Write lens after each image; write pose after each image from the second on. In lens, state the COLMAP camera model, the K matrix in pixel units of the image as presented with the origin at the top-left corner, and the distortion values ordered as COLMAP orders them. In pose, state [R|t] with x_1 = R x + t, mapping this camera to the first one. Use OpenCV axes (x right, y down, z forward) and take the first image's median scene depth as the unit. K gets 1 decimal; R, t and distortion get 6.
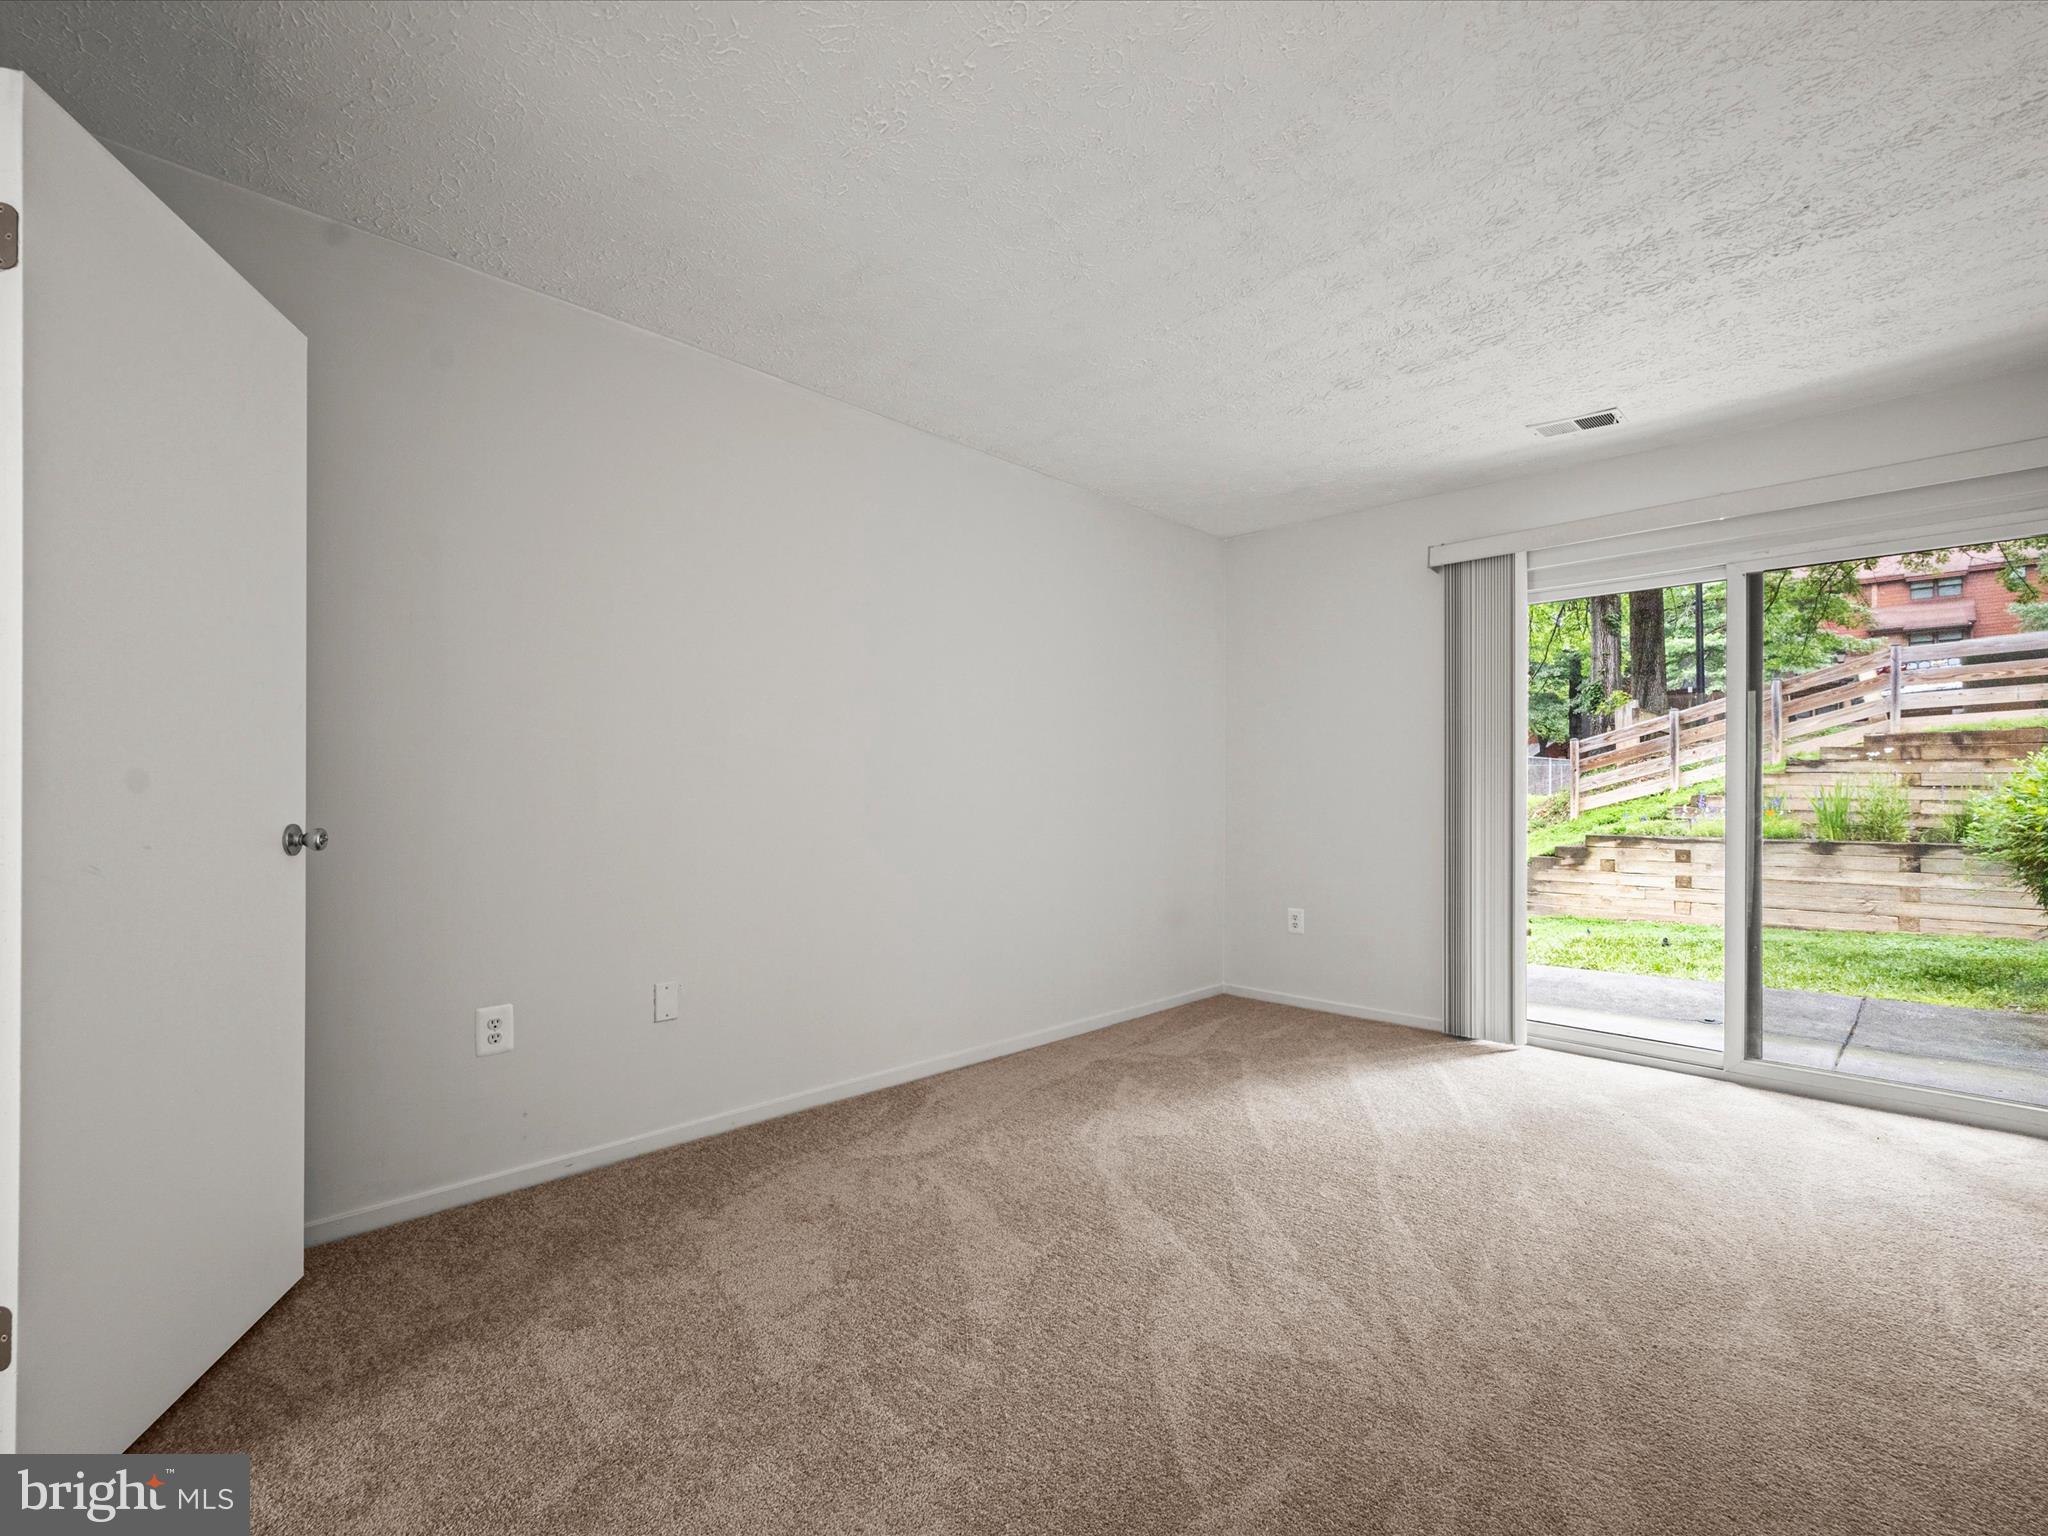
lens RADIAL K [[916.5, 0, 1021.9], [0, 916.5, 779.1], [0, 0, 1]] dist [-0.001922, -0.000182]
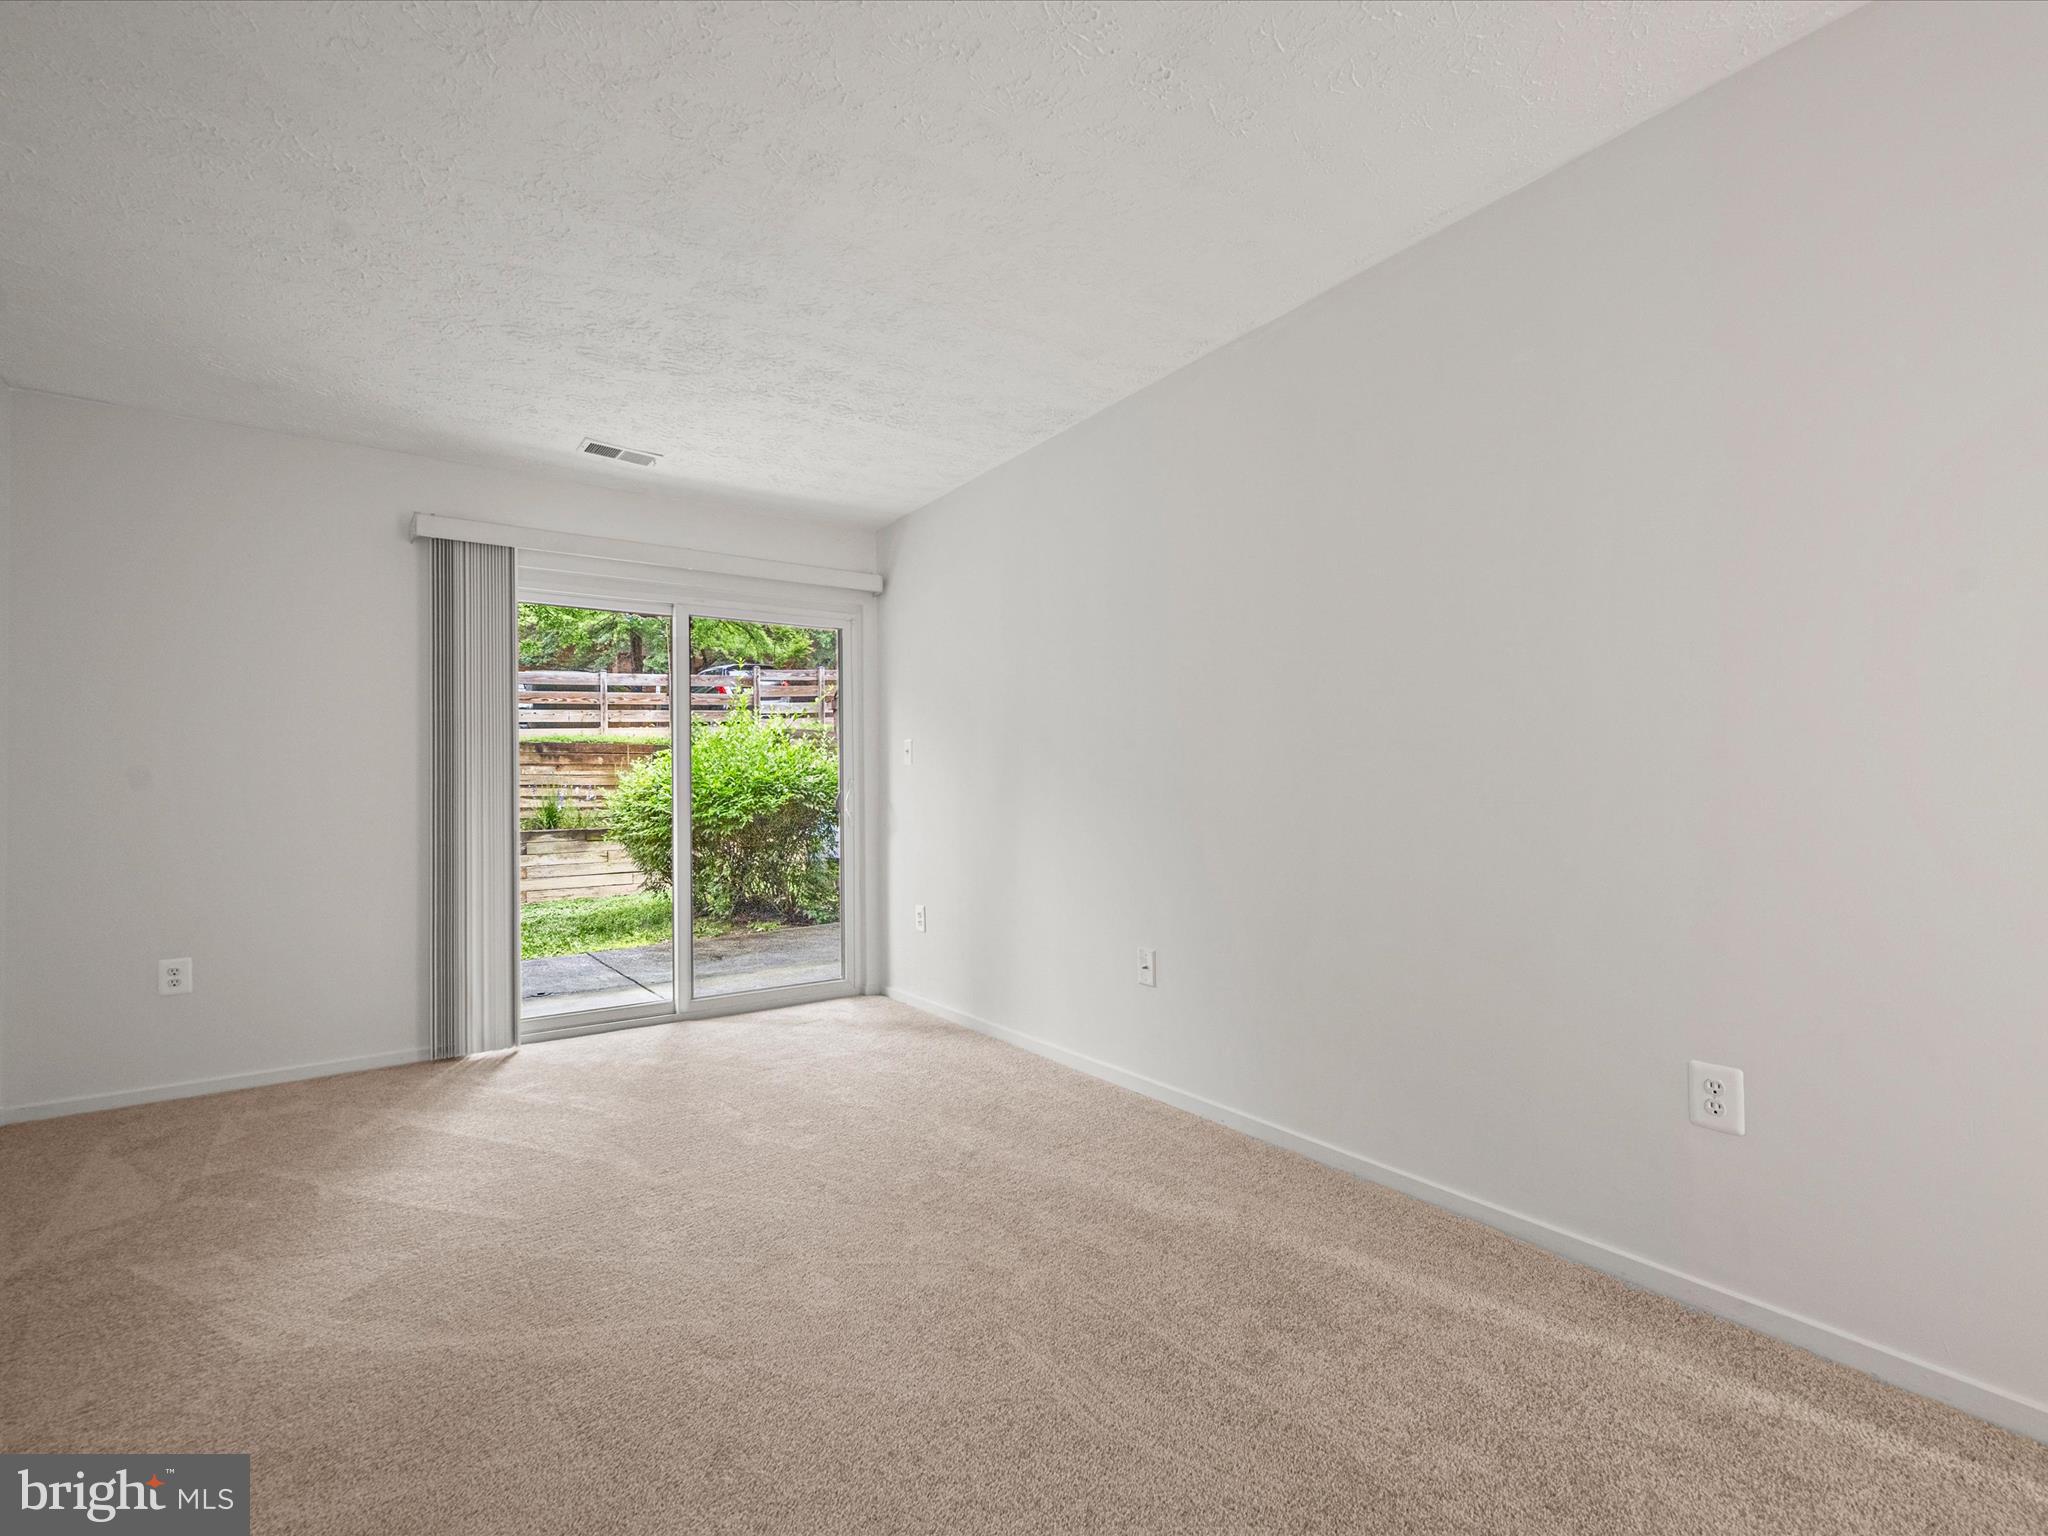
lens RADIAL K [[923.3, 0, 1025.2], [0, 923.3, 769.0], [0, 0, 1]] dist [-0.001032, -0.000381]
pose [[0.169025, 0.010629, 0.985554, -0.133974], [0.003448, 0.999929, -0.011375, 0.002064], [-0.985606, 0.005321, 0.168977, 0.111089]]
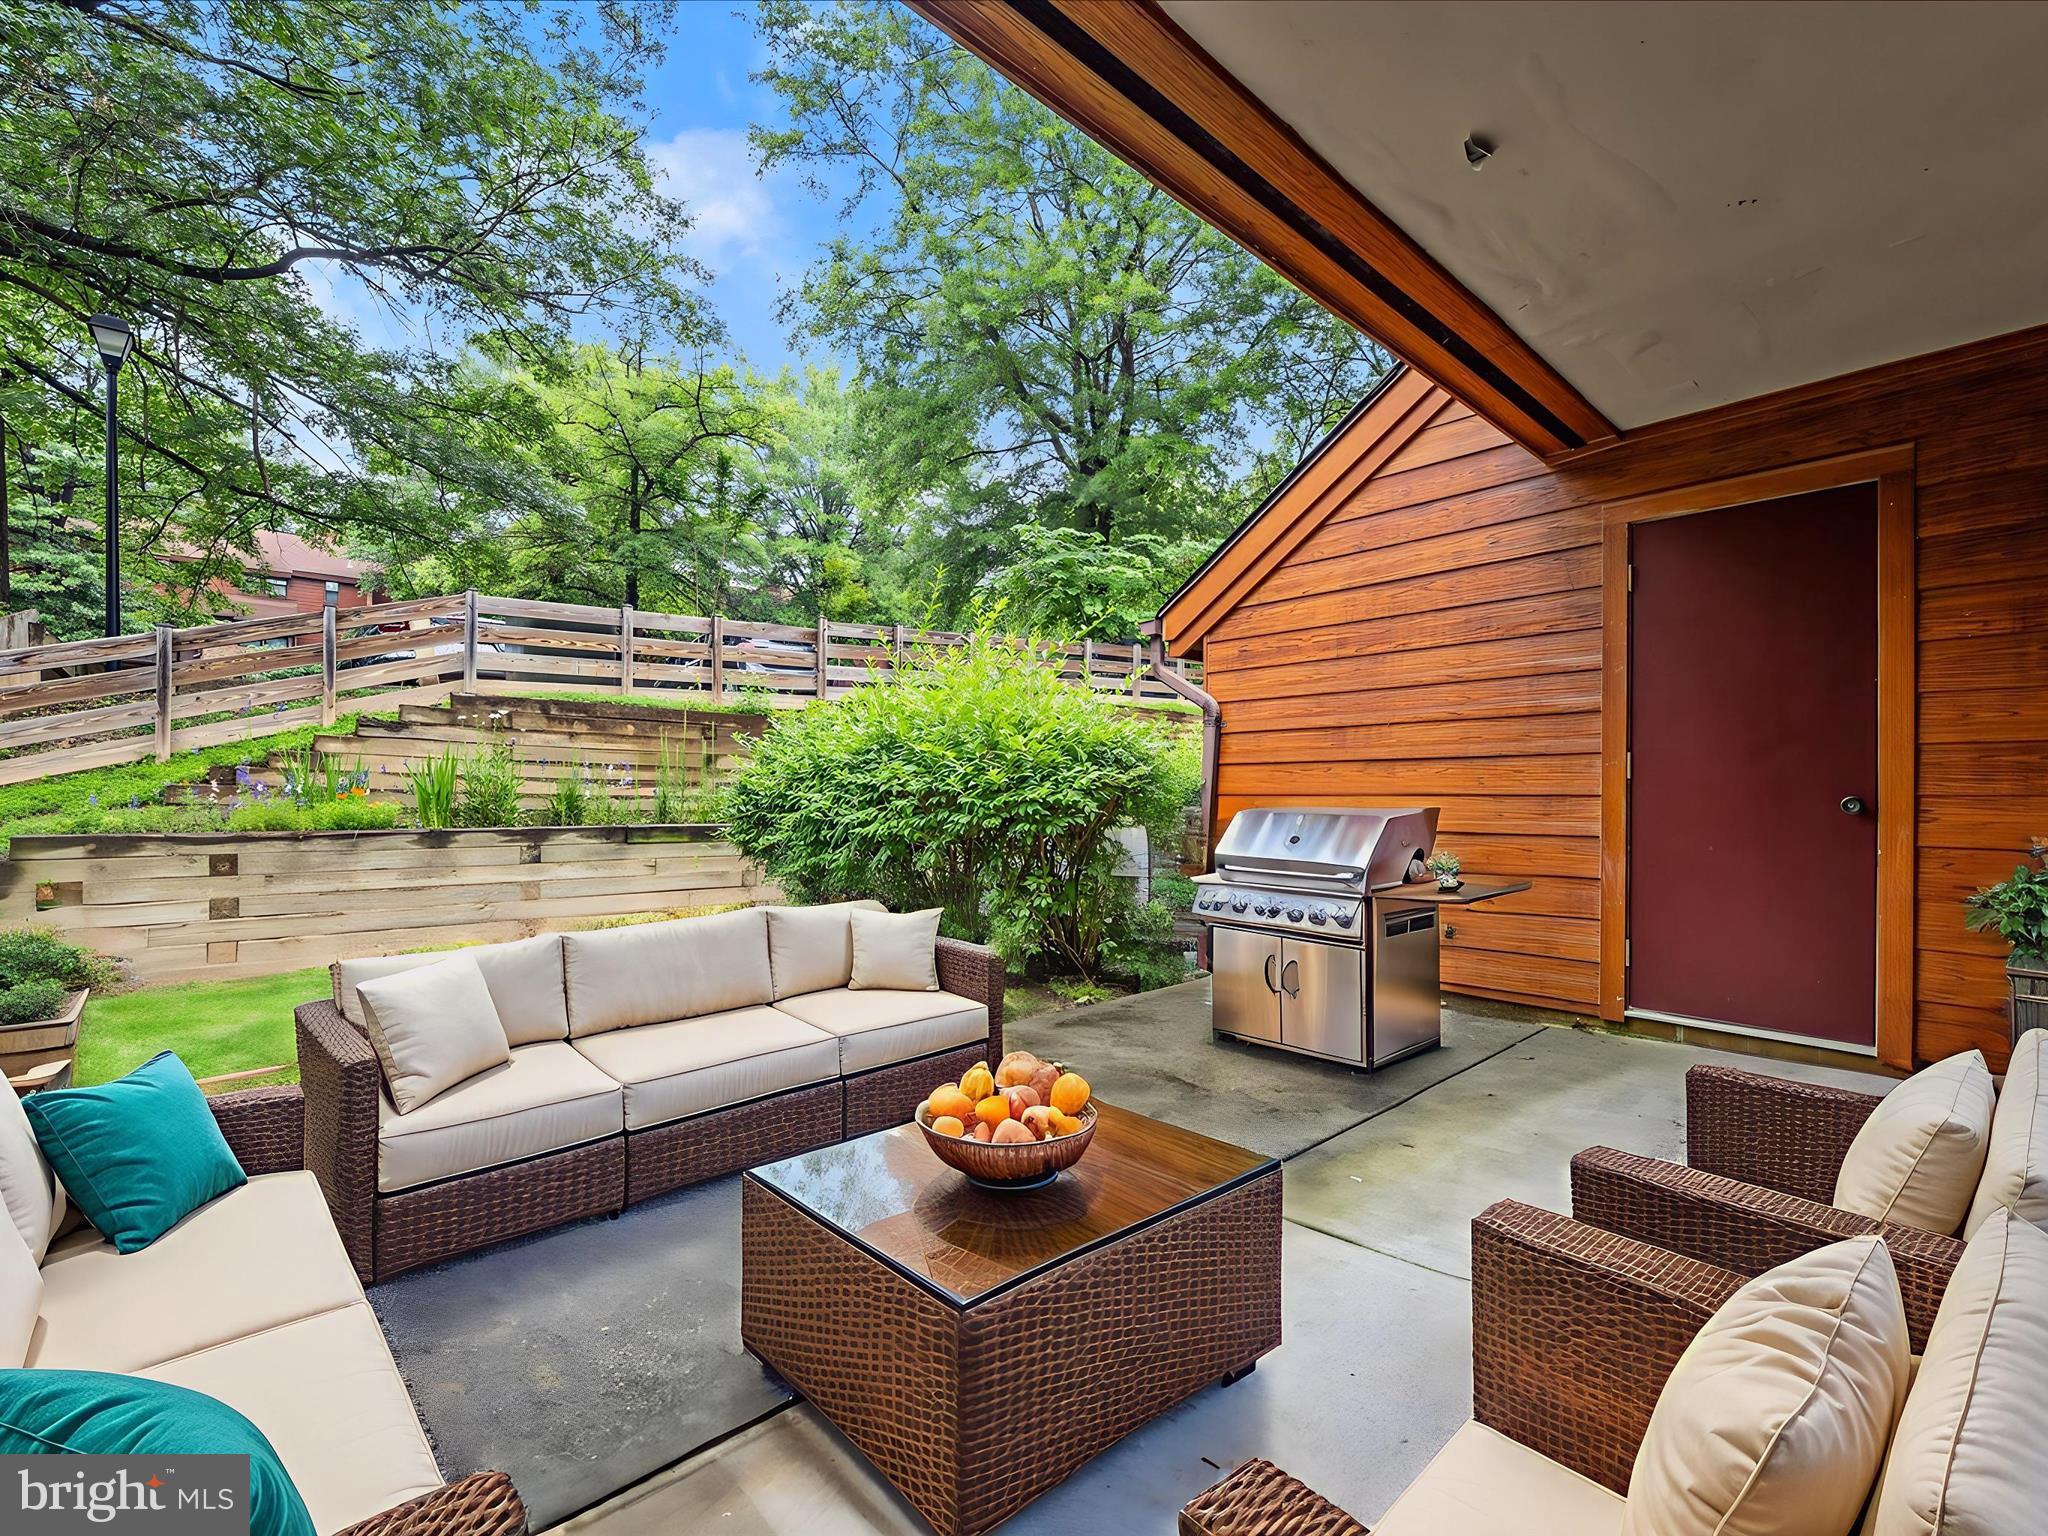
lens RADIAL K [[916.5, 0, 1021.9], [0, 916.5, 779.1], [0, 0, 1]] dist [-0.001922, -0.000182]
pose [[0.045530, 0.020136, 0.998760, 0.166041], [-0.021938, 0.999576, -0.019152, 0.031155], [-0.998722, -0.021039, 0.045953, 0.498880]]
